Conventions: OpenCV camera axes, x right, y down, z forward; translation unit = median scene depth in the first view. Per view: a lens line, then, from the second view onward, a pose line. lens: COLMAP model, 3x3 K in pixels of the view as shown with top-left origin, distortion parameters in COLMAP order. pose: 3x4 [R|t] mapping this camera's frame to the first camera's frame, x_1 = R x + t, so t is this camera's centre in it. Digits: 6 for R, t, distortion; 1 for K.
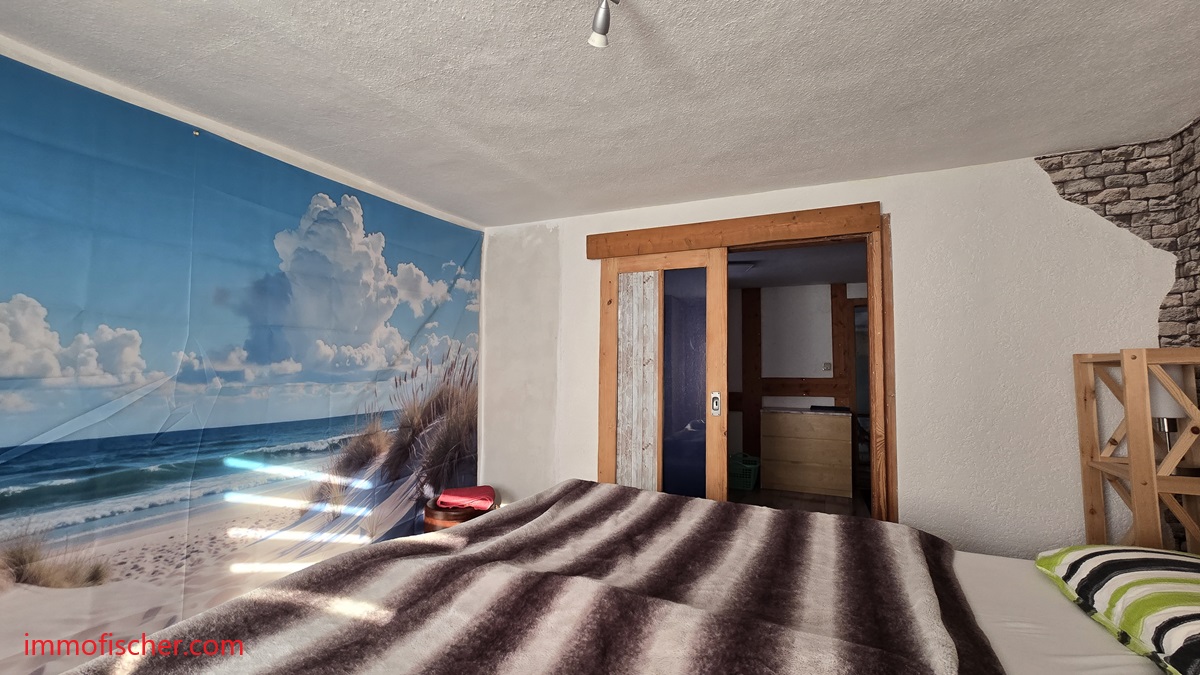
lens RADIAL K [[484.5, 0, 606.2], [0, 484.5, 346.6], [0, 0, 1]] dist [-0.000659, -0.000328]
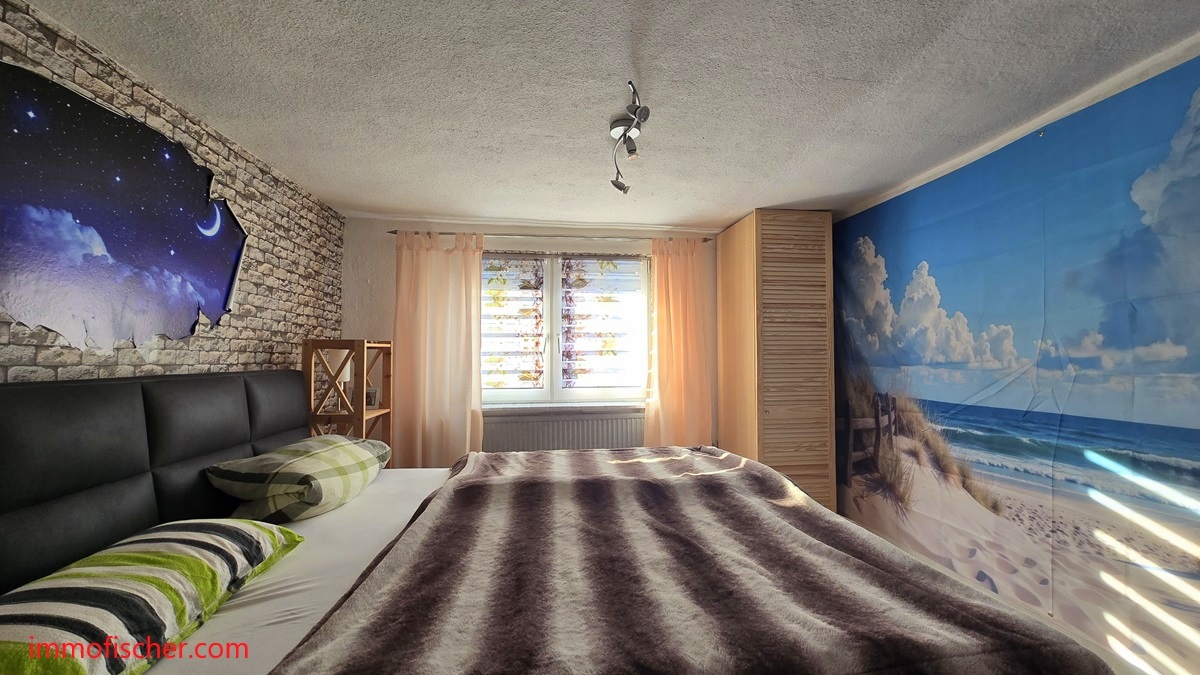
lens RADIAL K [[484.5, 0, 606.2], [0, 484.5, 346.6], [0, 0, 1]] dist [-0.000659, -0.000328]
pose [[-0.849758, -0.012485, -0.527024, 0.519973], [0.031009, 0.996805, -0.073612, 0.072923], [0.526259, -0.078895, -0.846656, 1.365687]]
